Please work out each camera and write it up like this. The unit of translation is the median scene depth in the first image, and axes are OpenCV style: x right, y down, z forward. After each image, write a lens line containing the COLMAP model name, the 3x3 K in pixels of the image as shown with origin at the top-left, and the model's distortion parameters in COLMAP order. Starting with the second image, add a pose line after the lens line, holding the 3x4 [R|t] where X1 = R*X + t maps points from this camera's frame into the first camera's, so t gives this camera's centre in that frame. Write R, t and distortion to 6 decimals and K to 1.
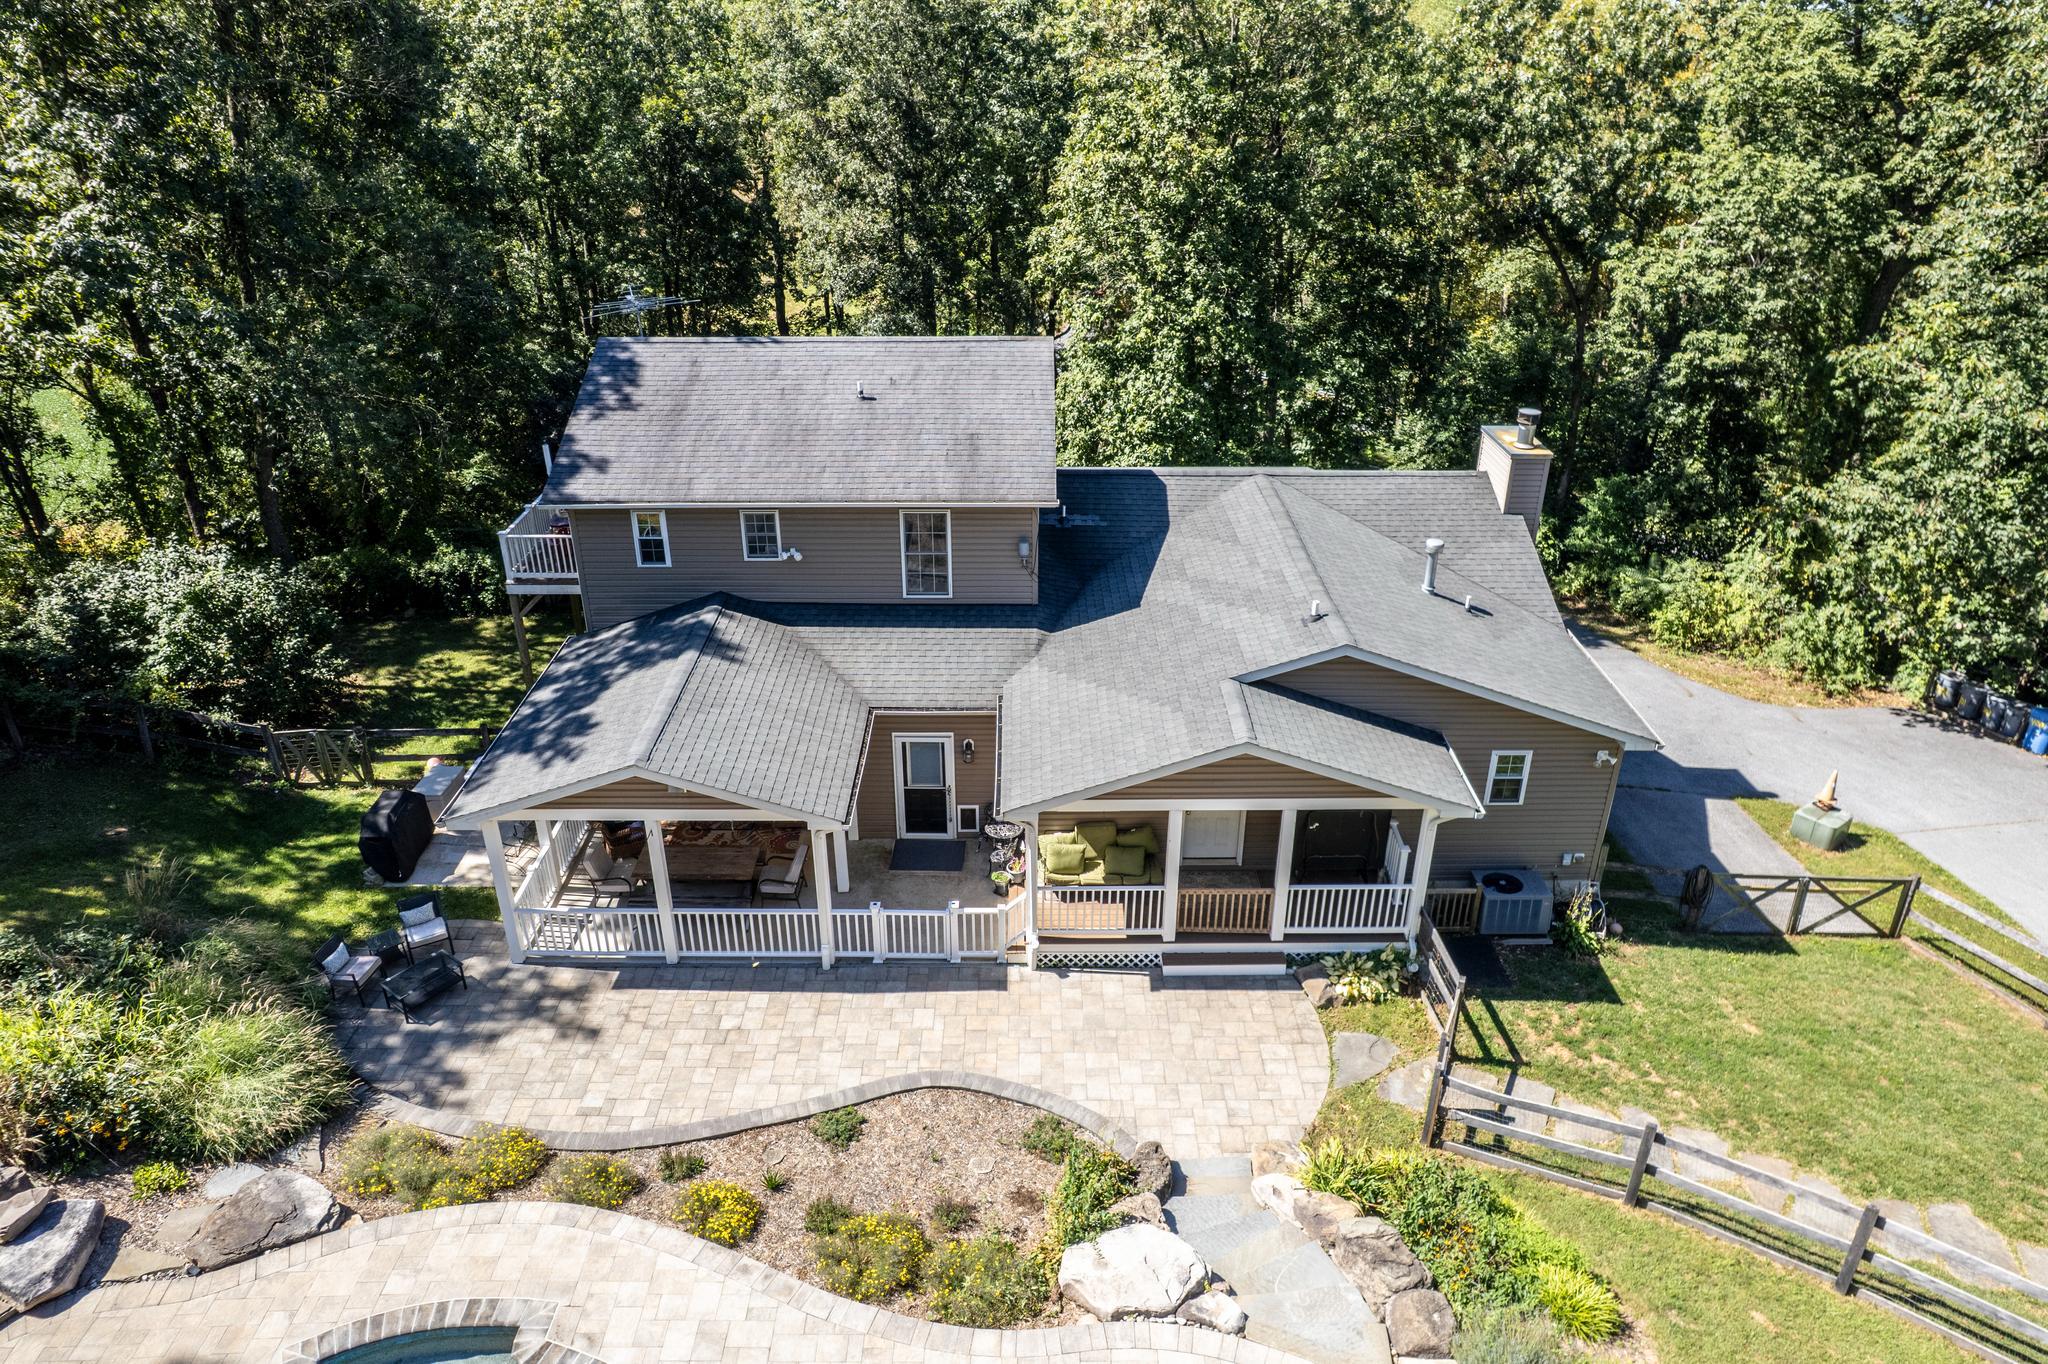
lens RADIAL K [[1320.0, 0, 1024.0], [0, 1320.0, 682.0], [0, 0, 1]] dist [-0.031611, 0.002701]
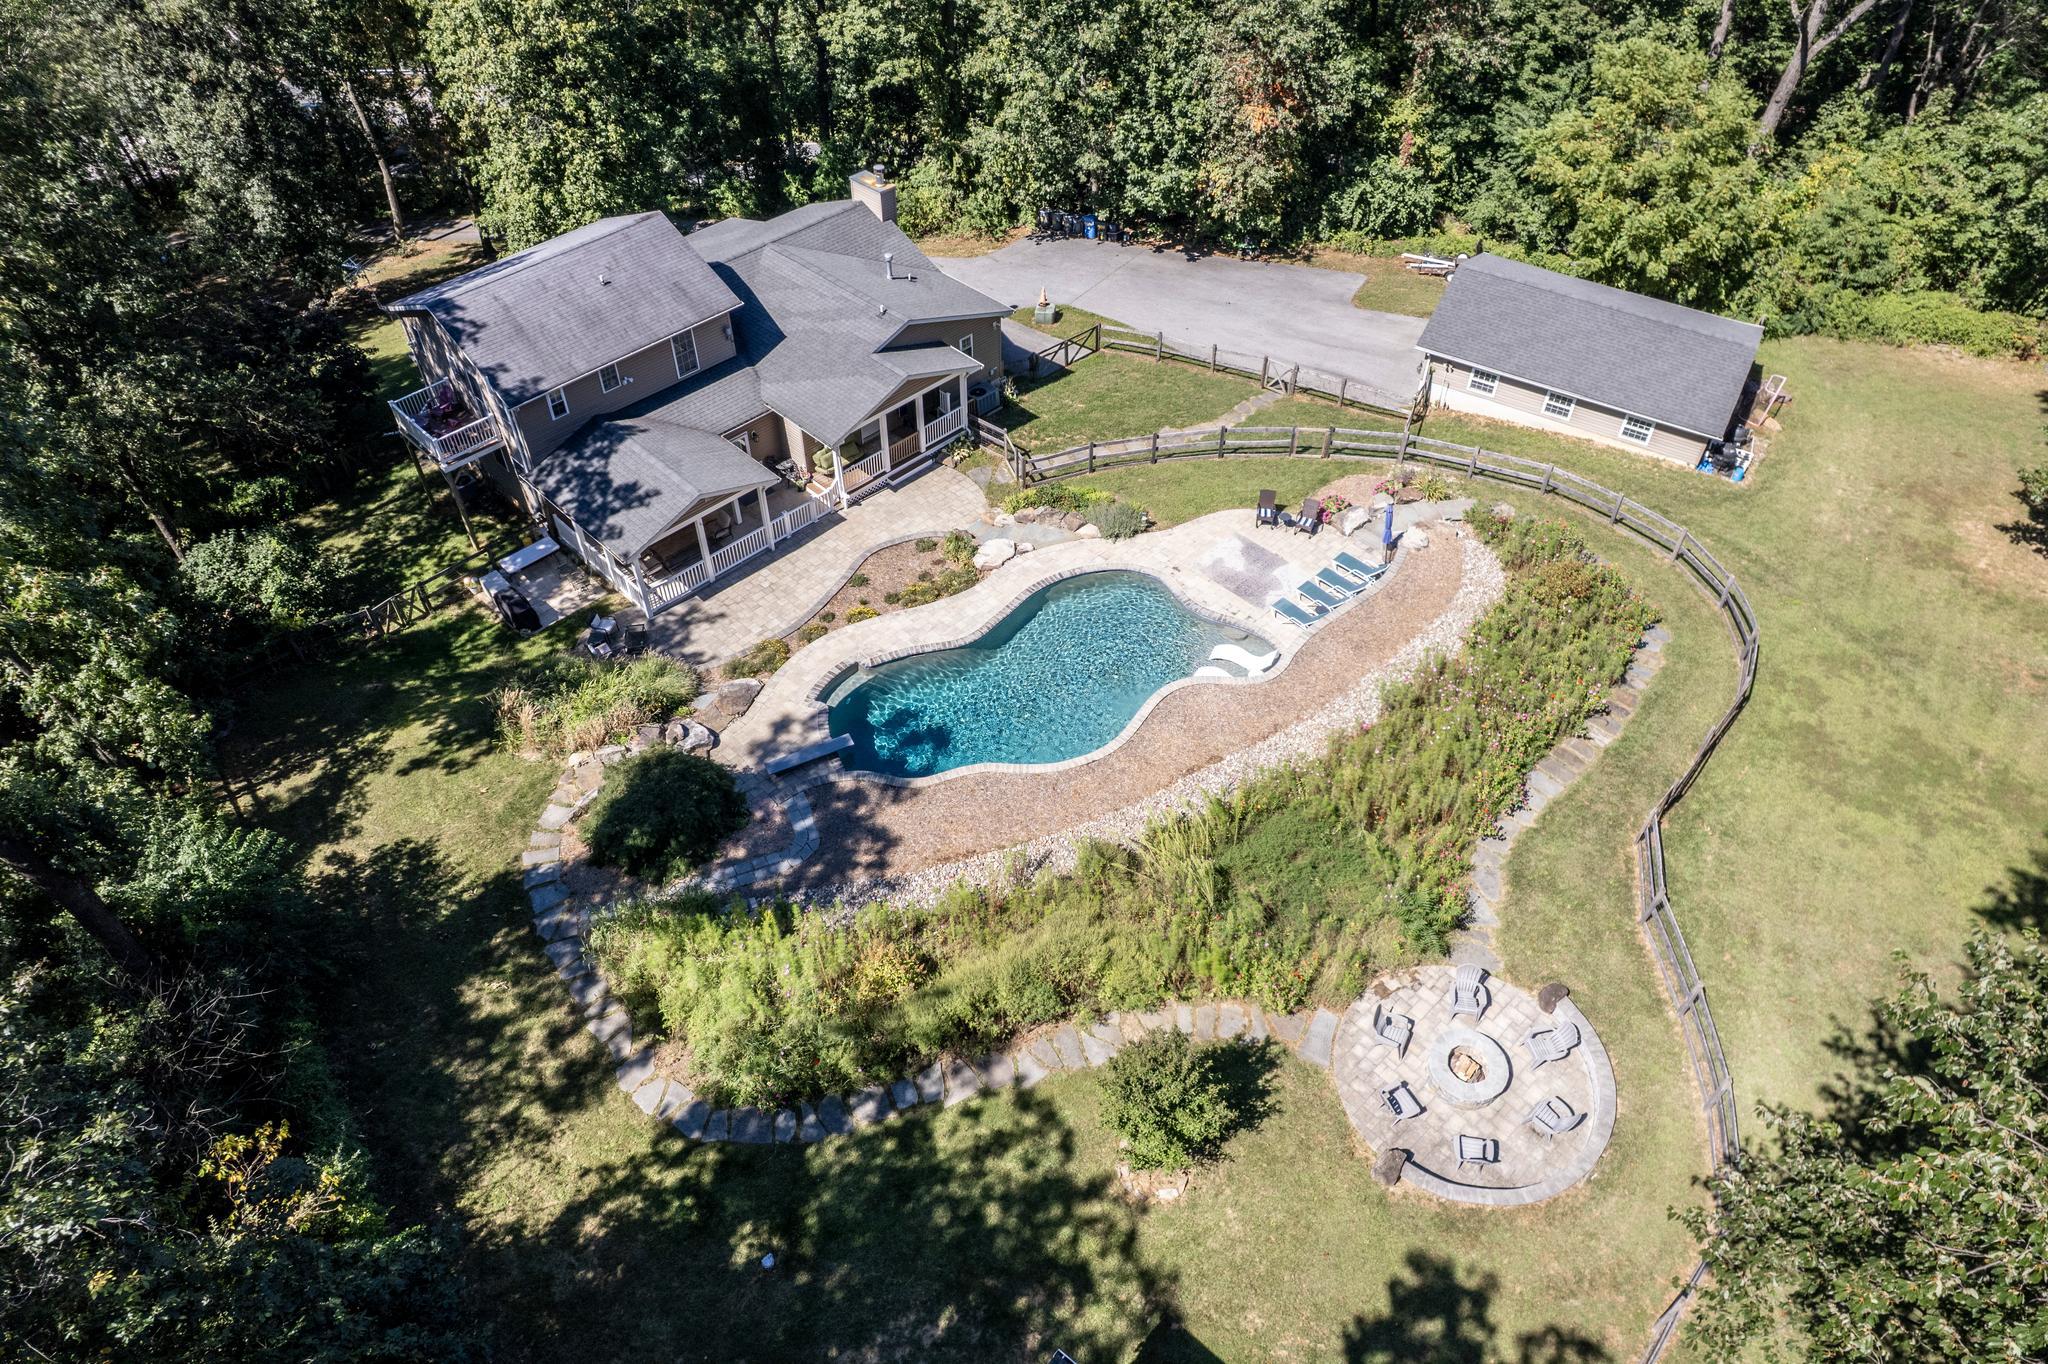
lens RADIAL K [[1320.0, 0, 1024.0], [0, 1320.0, 682.0], [0, 0, 1]] dist [-0.031611, 0.002701]
pose [[0.712558, -0.503729, 0.488383, -1.044083], [0.324543, 0.853783, 0.407096, -0.355881], [-0.622039, -0.131578, 0.771851, -0.991744]]
